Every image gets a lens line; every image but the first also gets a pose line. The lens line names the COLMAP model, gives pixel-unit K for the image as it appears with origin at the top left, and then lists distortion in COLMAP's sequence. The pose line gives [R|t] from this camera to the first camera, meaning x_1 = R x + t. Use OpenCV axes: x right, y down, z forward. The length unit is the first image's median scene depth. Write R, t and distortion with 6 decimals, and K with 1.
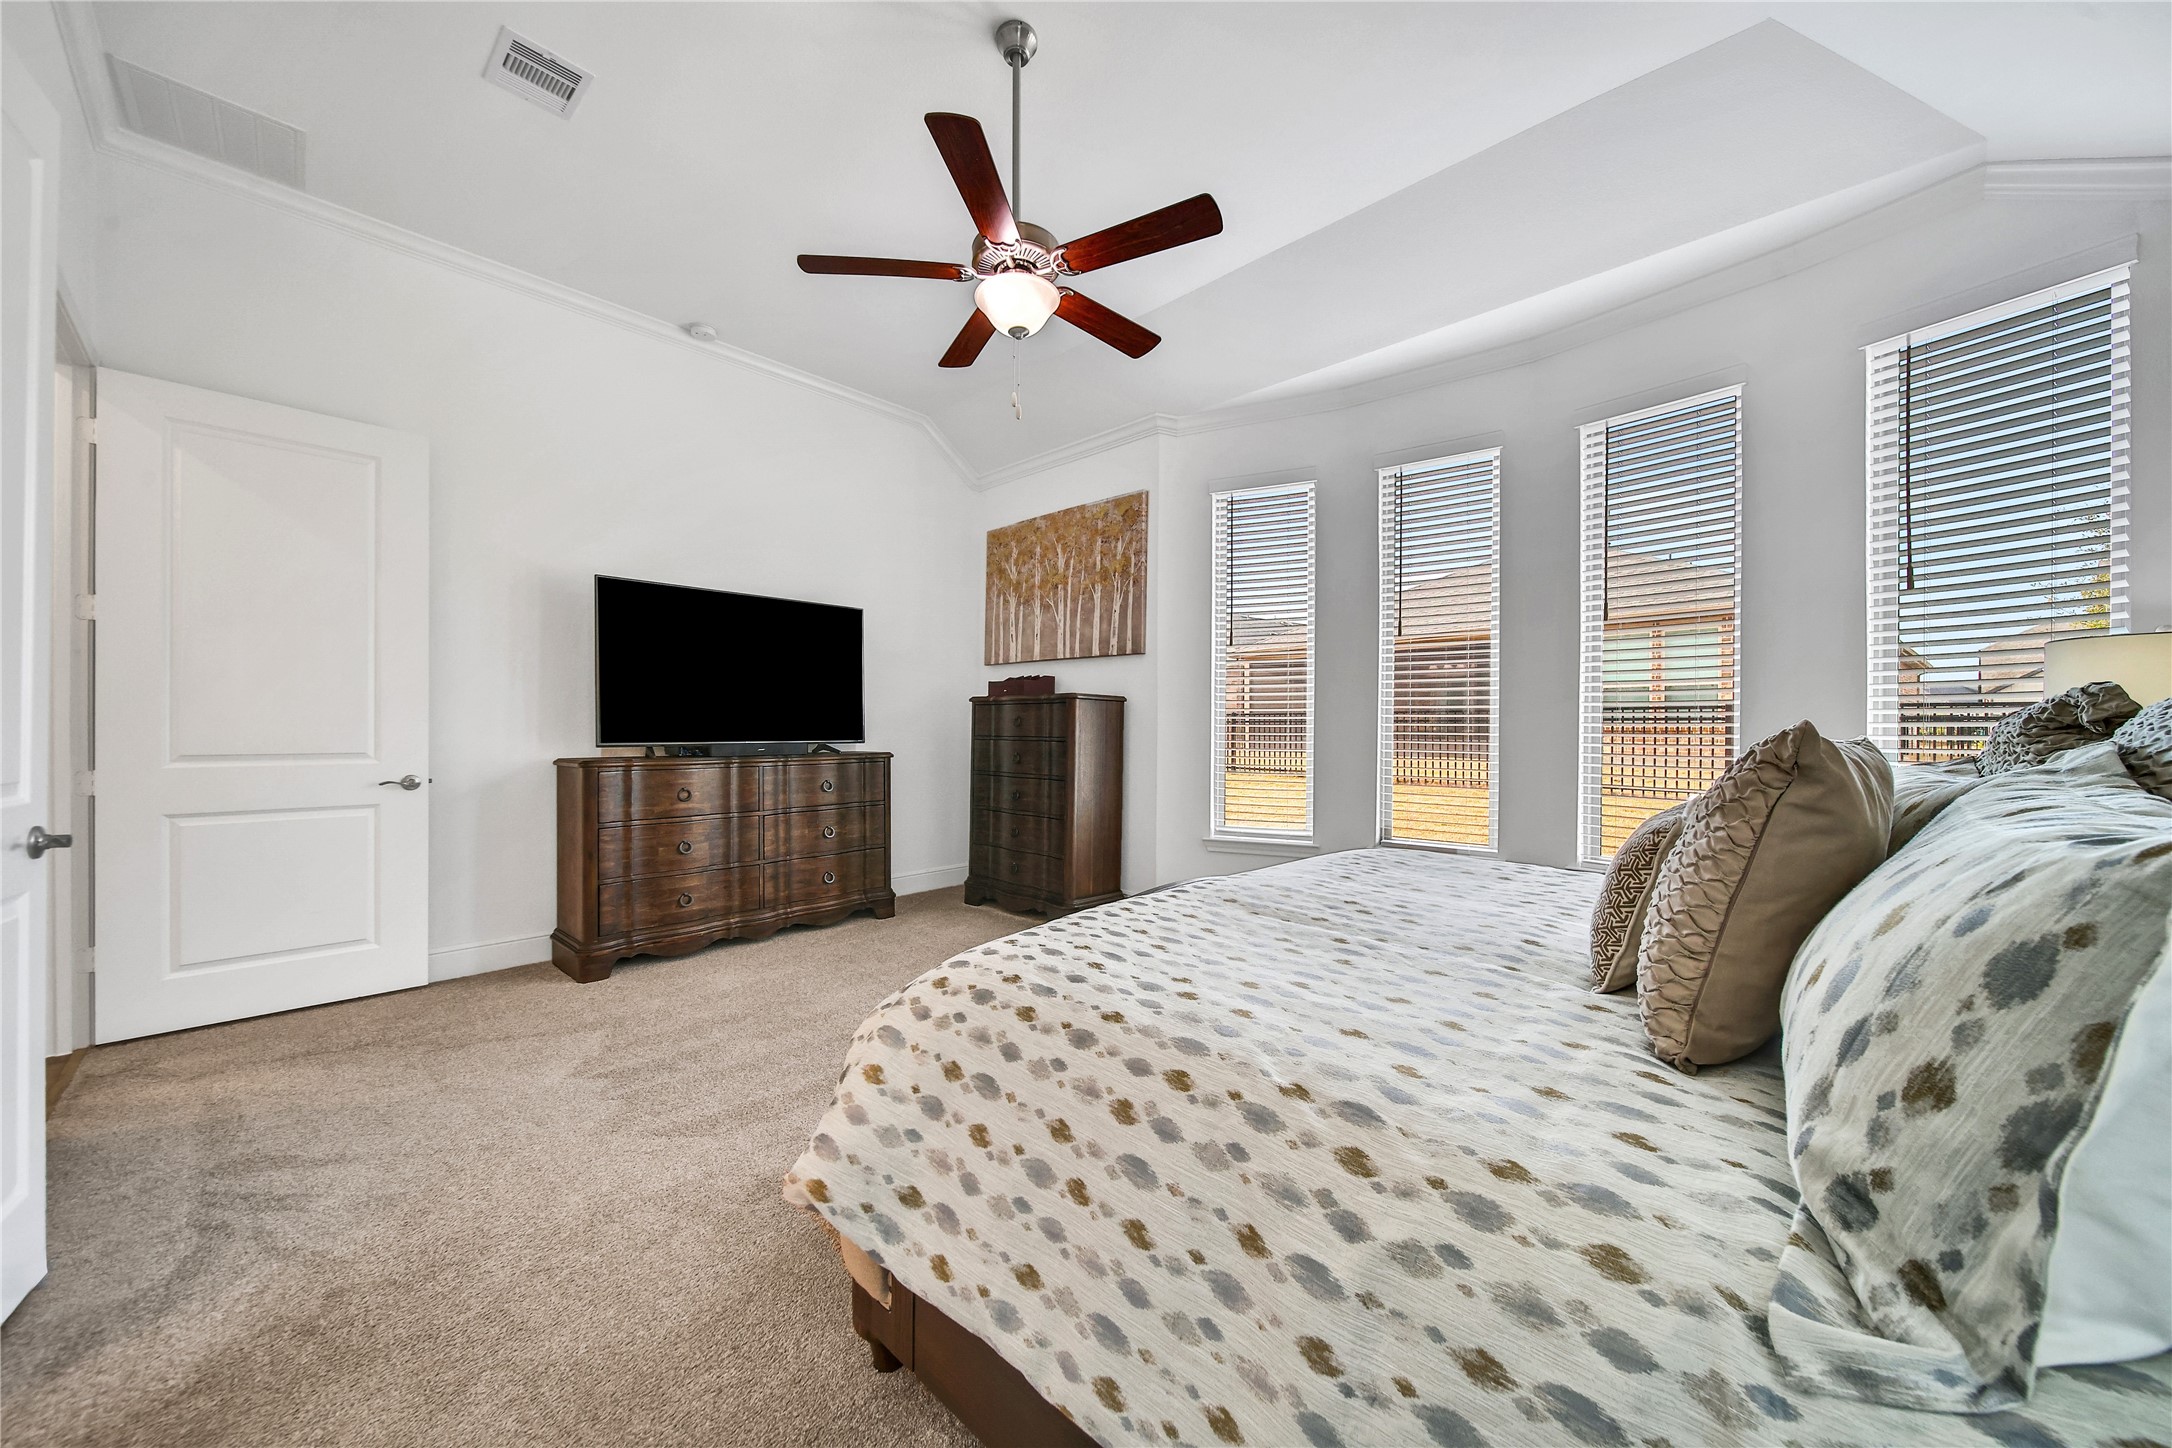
lens RADIAL K [[760.9, 0, 1086.1], [0, 760.9, 727.9], [0, 0, 1]] dist [-0.003558, -0.000183]
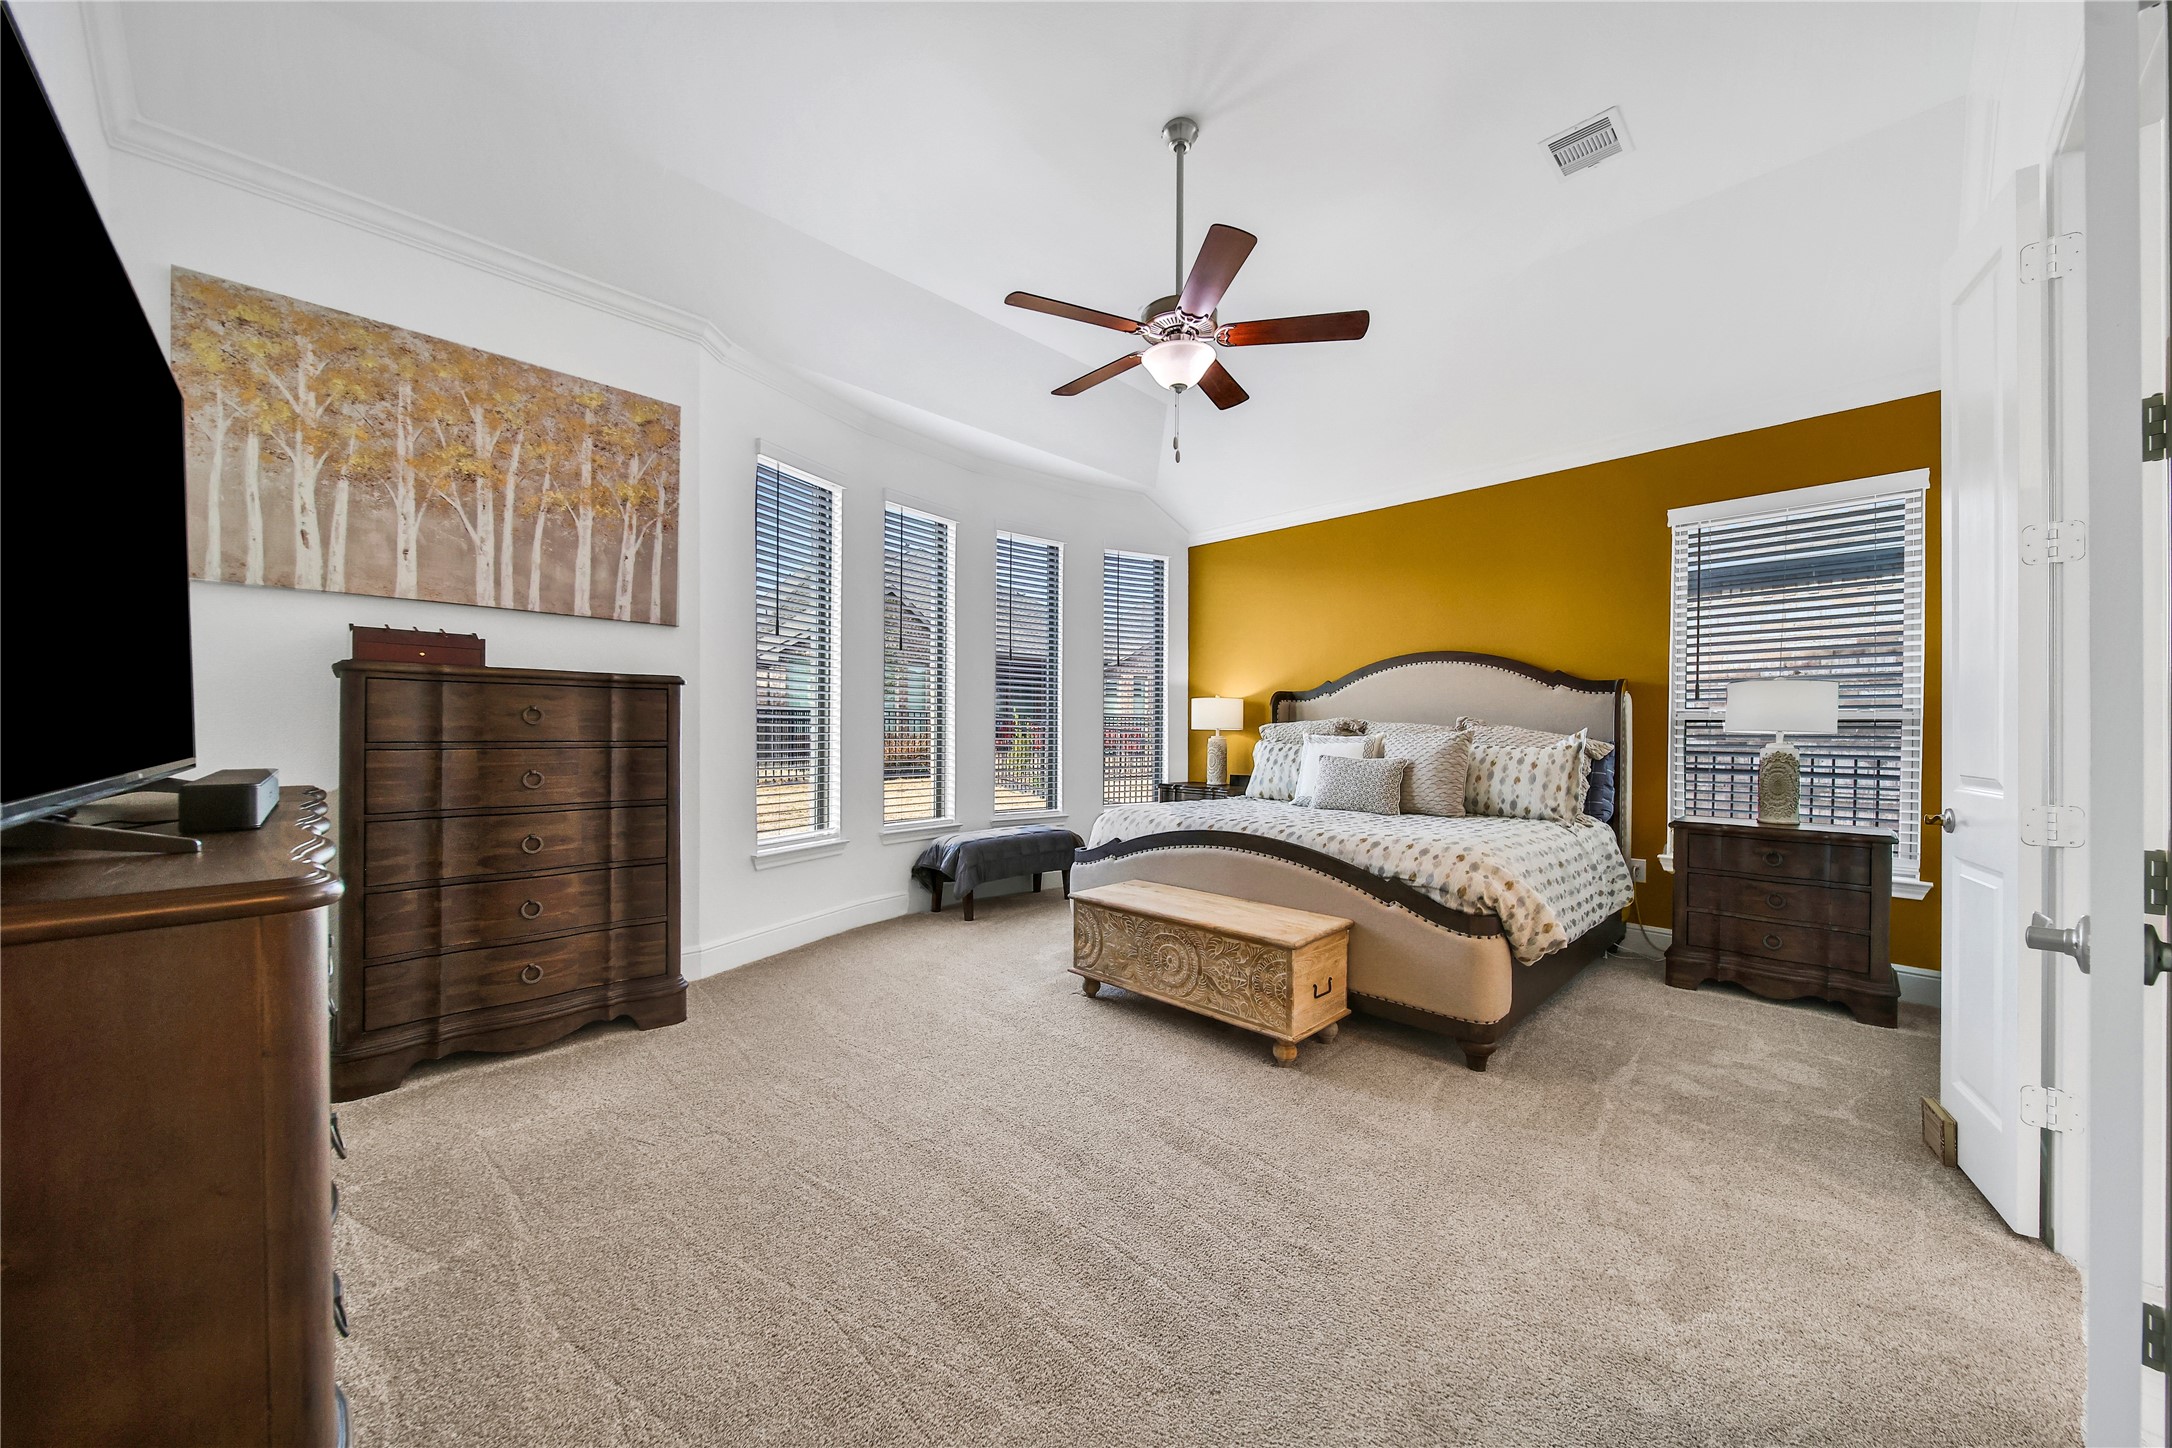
lens RADIAL K [[760.9, 0, 1086.1], [0, 760.9, 727.9], [0, 0, 1]] dist [-0.003558, -0.000183]
pose [[0.027659, -0.002431, 0.999614, -0.624353], [-0.002783, 0.999993, 0.002509, -0.000238], [-0.999614, -0.002851, 0.027652, 0.542768]]
